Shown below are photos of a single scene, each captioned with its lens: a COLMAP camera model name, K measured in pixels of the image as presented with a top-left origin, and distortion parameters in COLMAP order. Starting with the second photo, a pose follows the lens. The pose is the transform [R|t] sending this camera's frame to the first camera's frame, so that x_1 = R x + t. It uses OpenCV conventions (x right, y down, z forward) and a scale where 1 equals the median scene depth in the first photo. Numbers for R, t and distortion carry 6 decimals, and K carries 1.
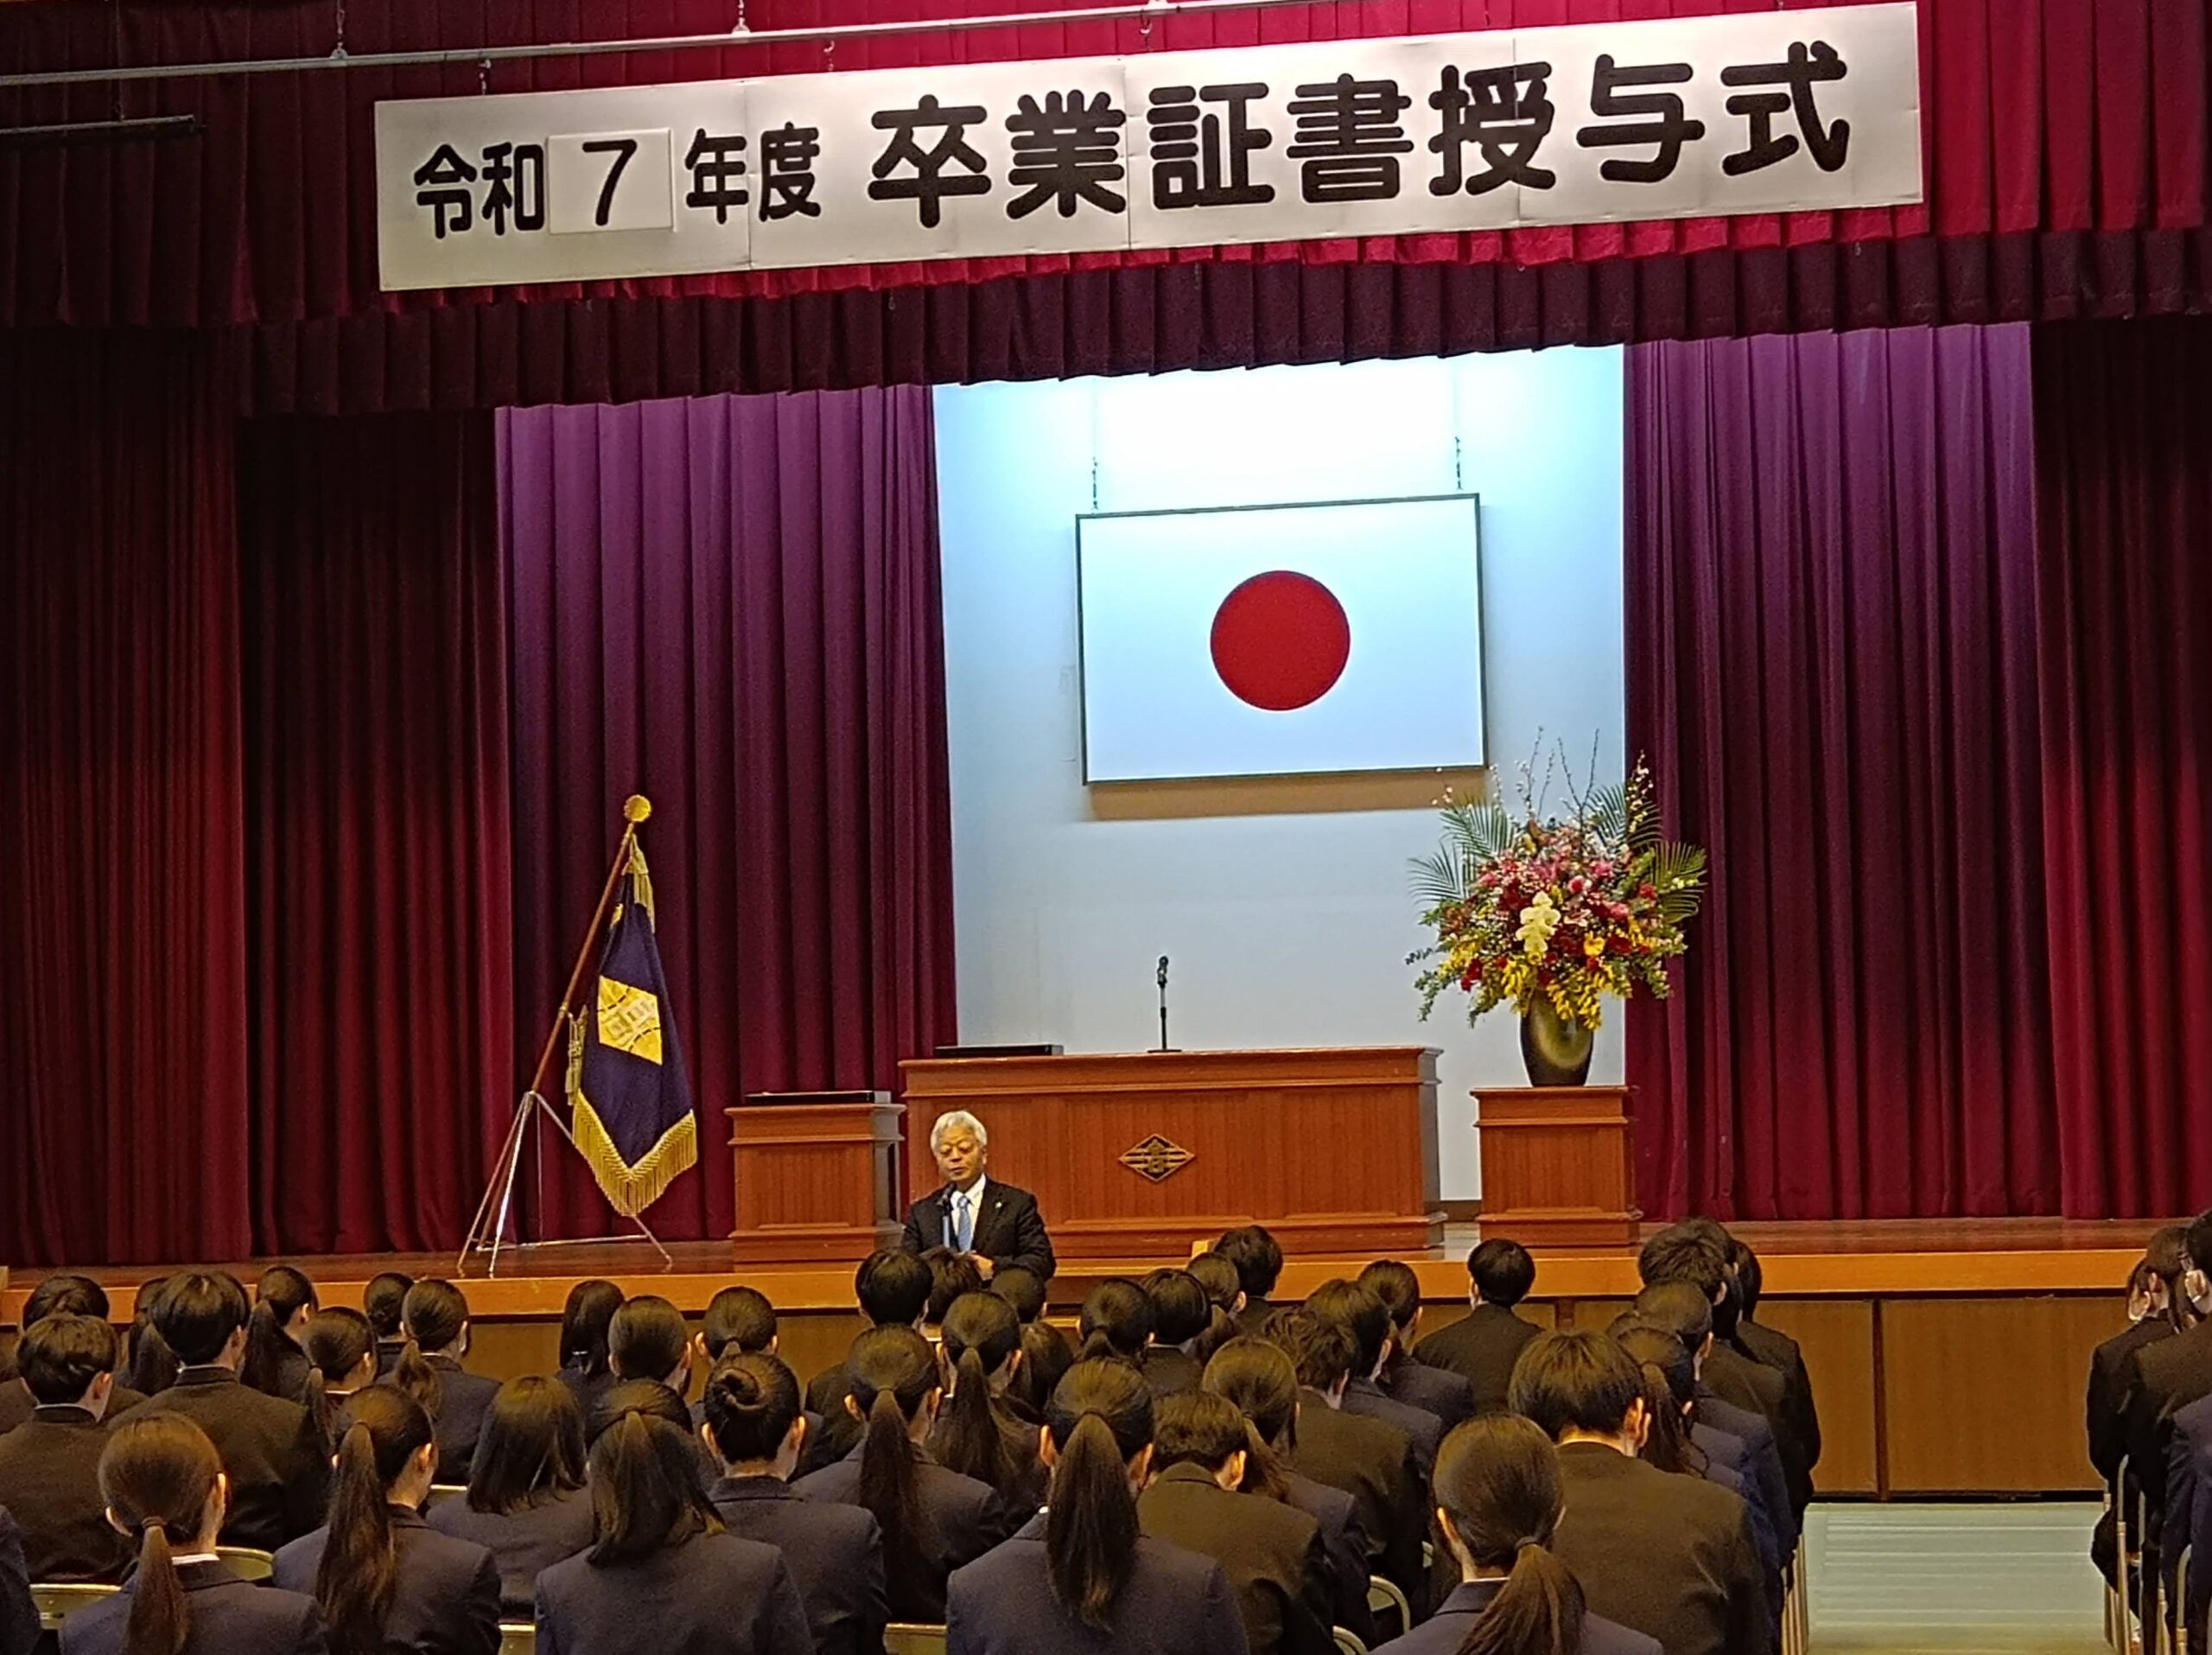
lens RADIAL K [[4141.7, 0, 1106.0], [0, 4141.7, 827.5], [0, 0, 1]] dist [0.040302, -0.094883]
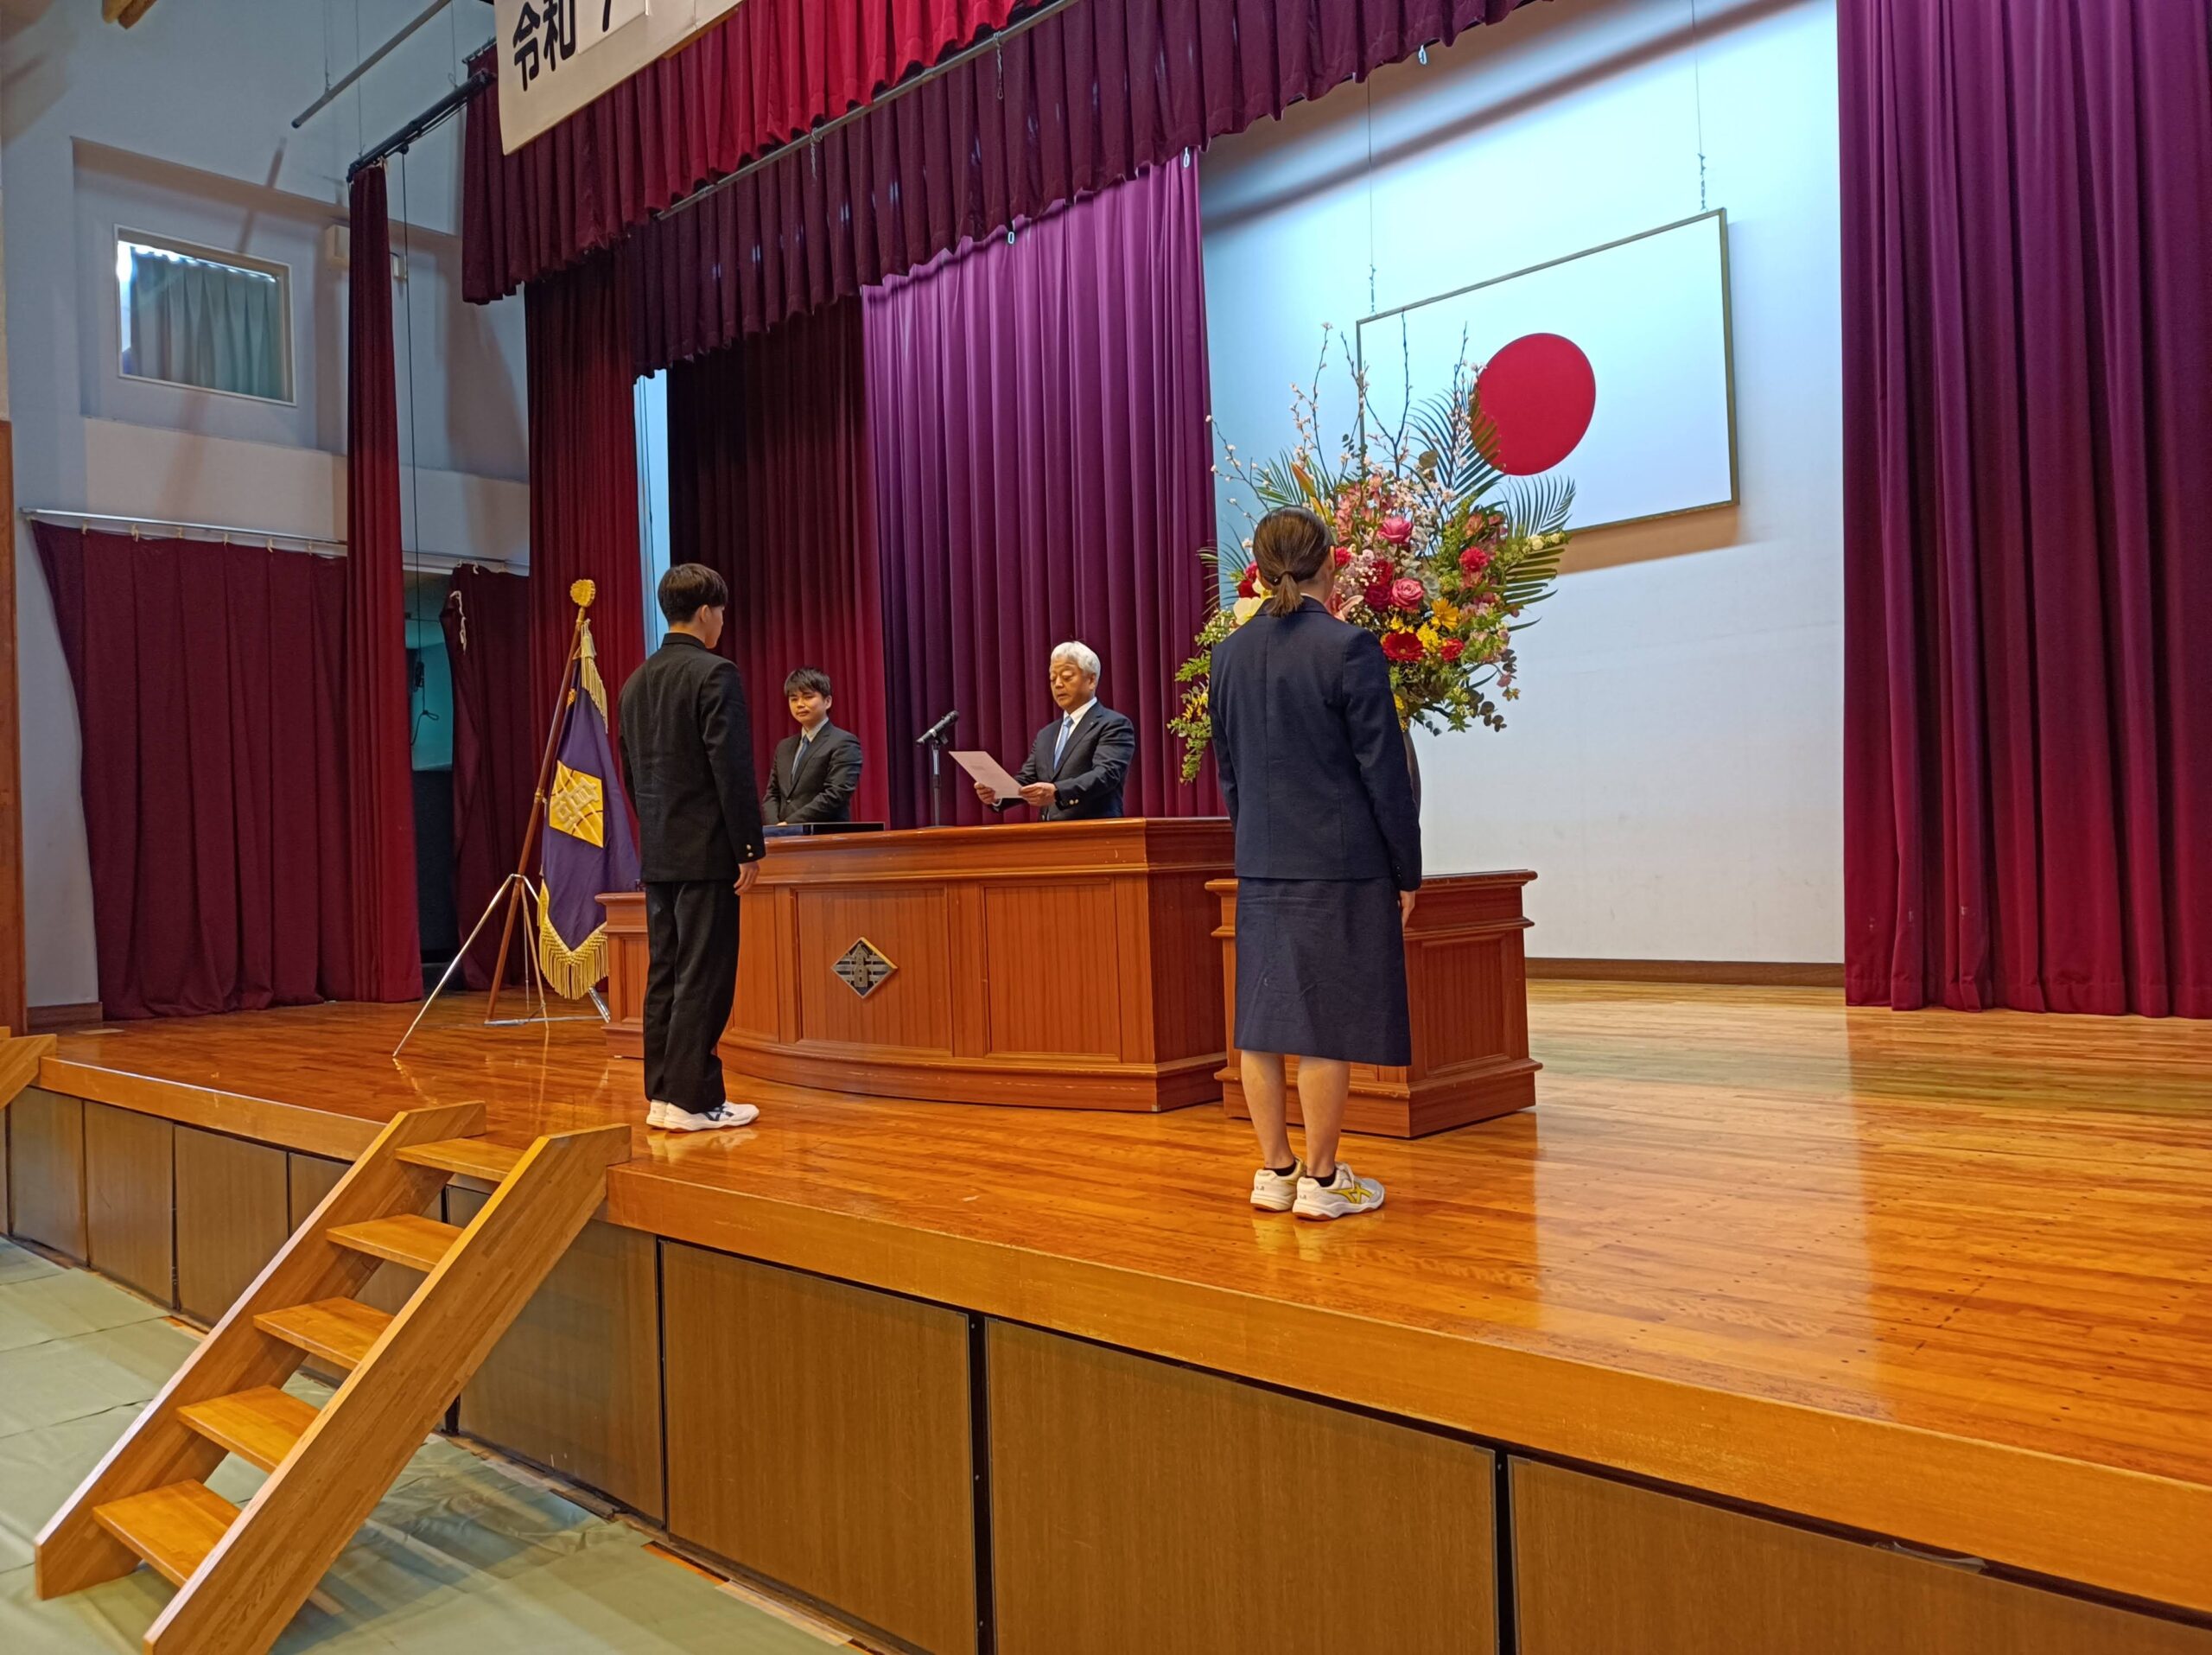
lens RADIAL K [[1621.6, 0, 1106.0], [0, 1621.6, 827.5], [0, 0, 1]] dist [0.054593, -0.066899]
pose [[0.842444, -0.016072, -0.538544, 0.206757], [0.053759, 0.997074, 0.054340, 0.037680], [0.536095, -0.074730, 0.840844, 0.737633]]
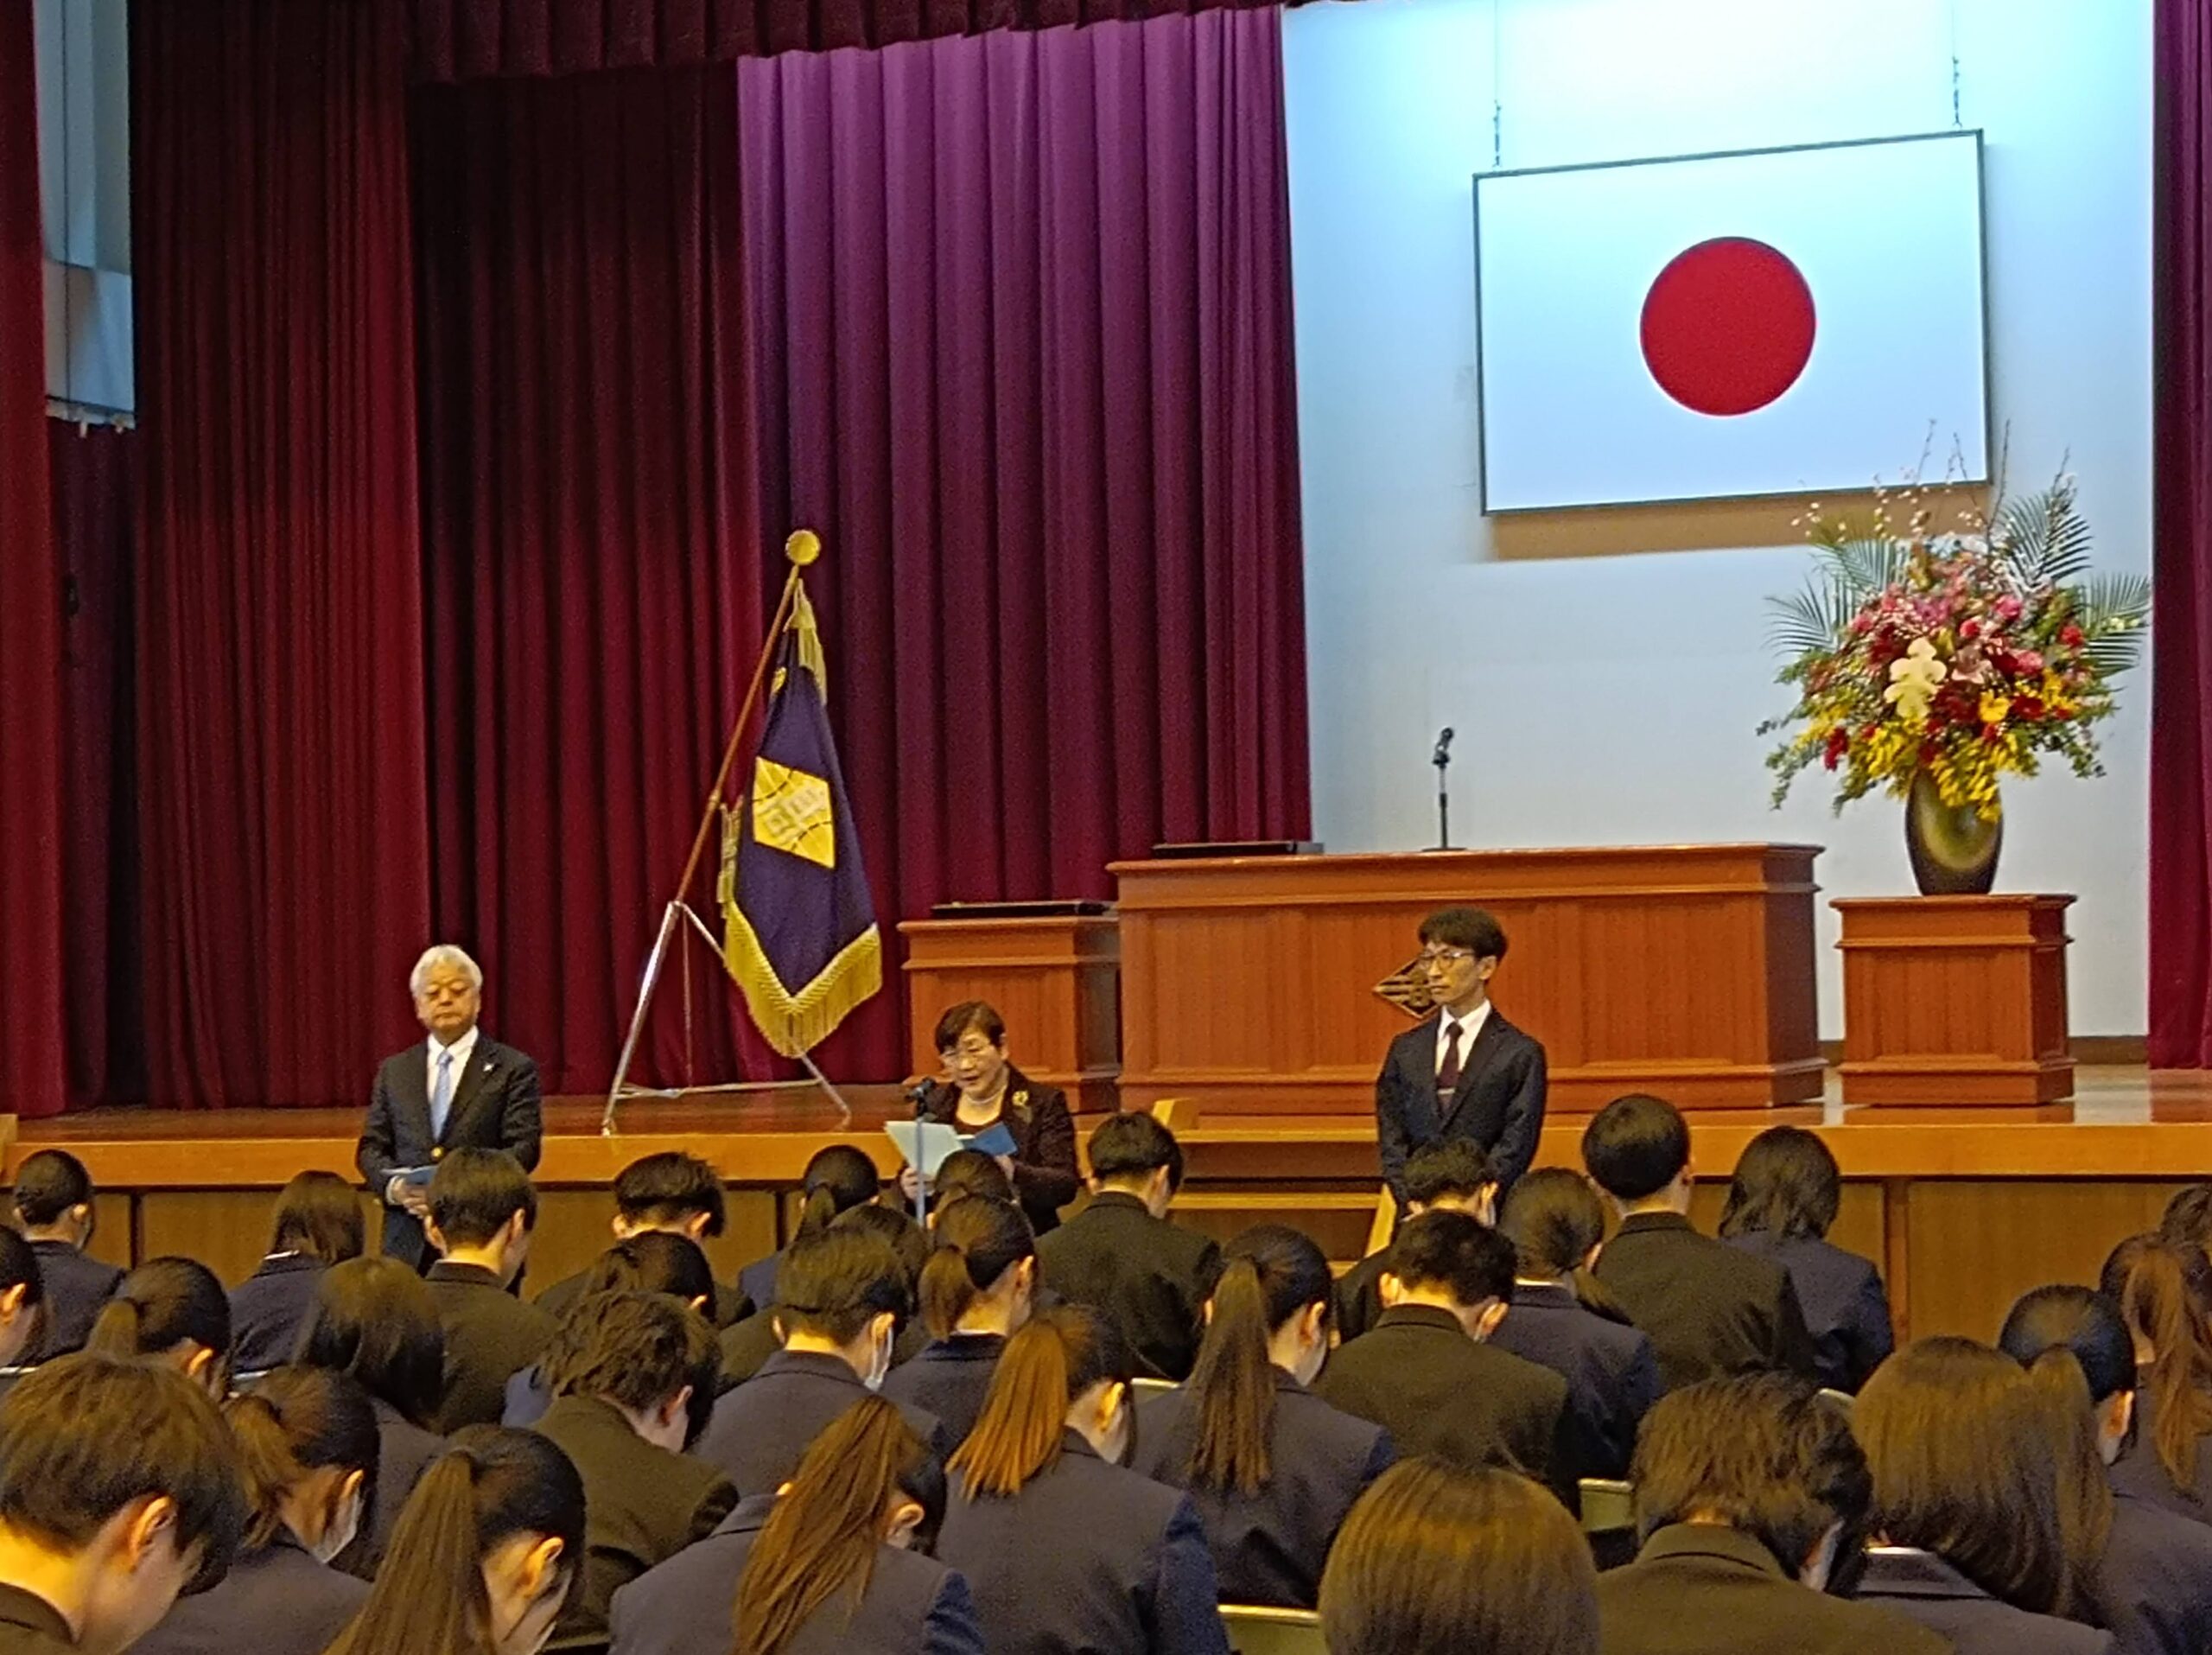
lens RADIAL K [[4680.0, 0, 1106.0], [0, 4680.0, 827.5], [0, 0, 1]] dist [0.064466, -0.457917]
pose [[0.982363, -0.003084, -0.186960, 0.113203], [0.012208, 0.998788, 0.047671, 0.007151], [0.186587, -0.049113, 0.981210, 0.126289]]
